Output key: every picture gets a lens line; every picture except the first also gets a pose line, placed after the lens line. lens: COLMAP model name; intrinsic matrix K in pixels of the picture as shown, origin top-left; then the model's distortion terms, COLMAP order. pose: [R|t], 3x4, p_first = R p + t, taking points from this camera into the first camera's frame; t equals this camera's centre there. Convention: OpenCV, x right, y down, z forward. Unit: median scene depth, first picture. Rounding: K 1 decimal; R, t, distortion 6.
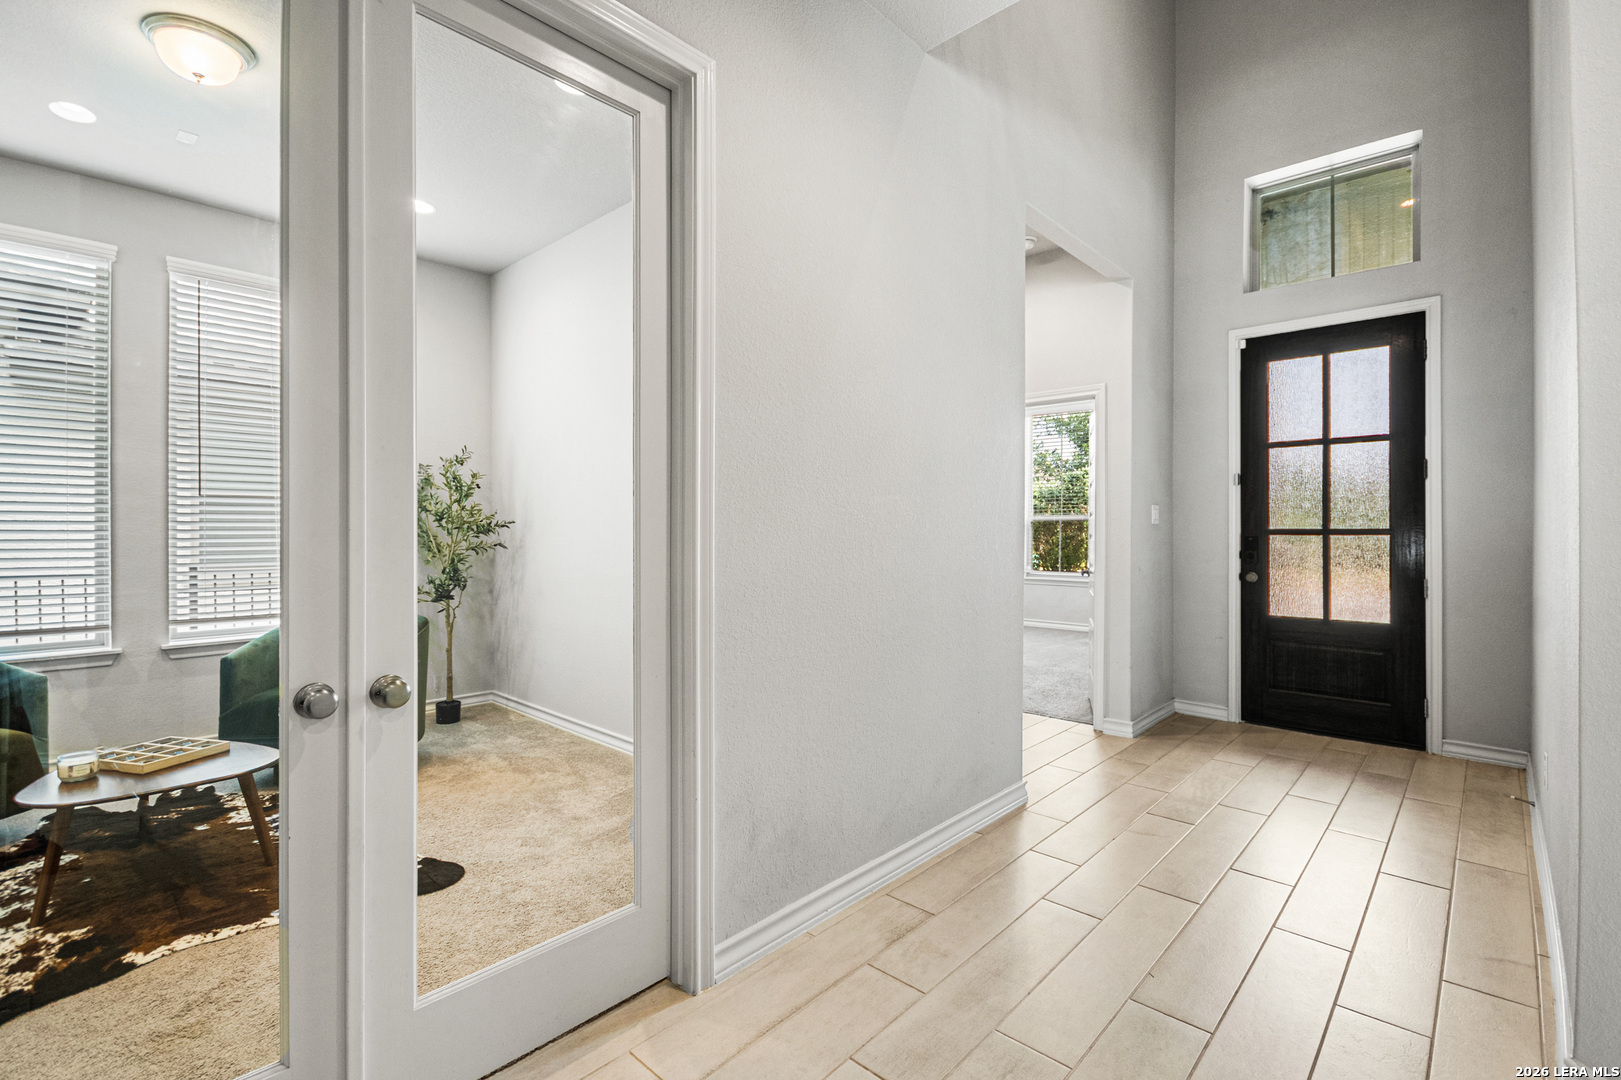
lens RADIAL K [[733.6, 0, 829.9], [0, 733.6, 541.7], [0, 0, 1]] dist [0.024002, -0.017262]
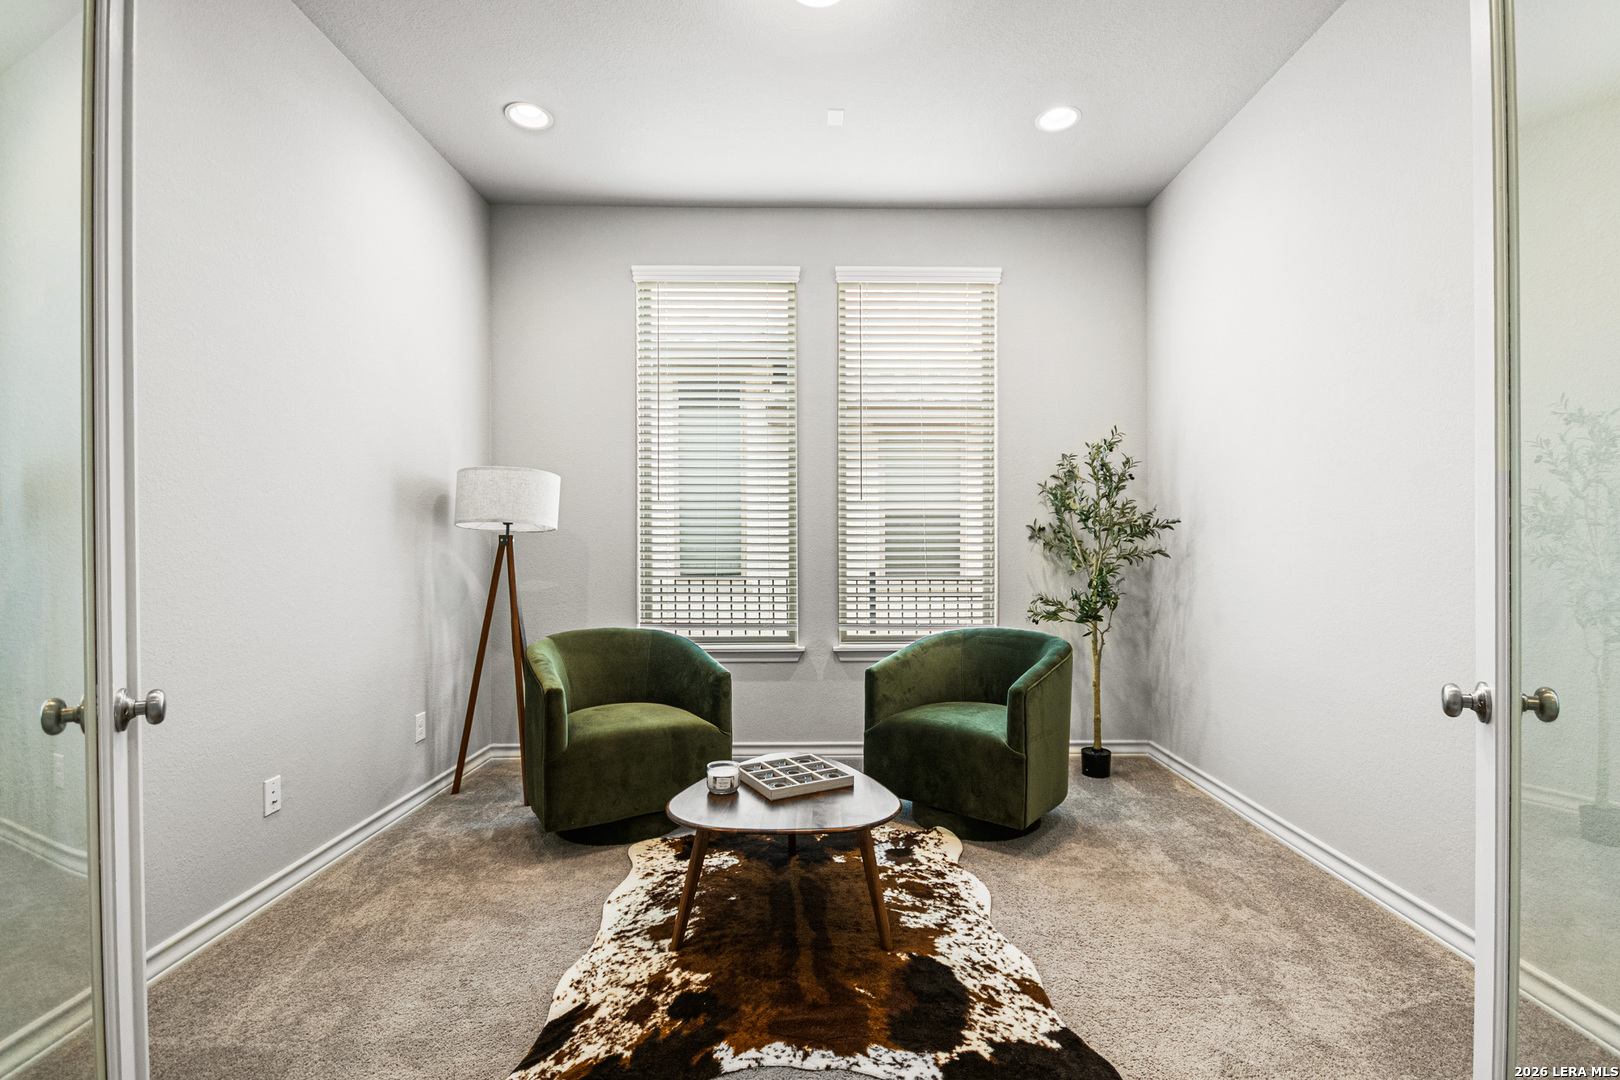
lens RADIAL K [[730.4, 0, 824.3], [0, 730.4, 538.7], [0, 0, 1]] dist [0.001181, -0.000257]
pose [[0.674835, -0.013913, -0.737838, -0.143806], [-0.008057, 0.999624, -0.026218, 0.014328], [0.737925, 0.023638, 0.674469, 0.272585]]
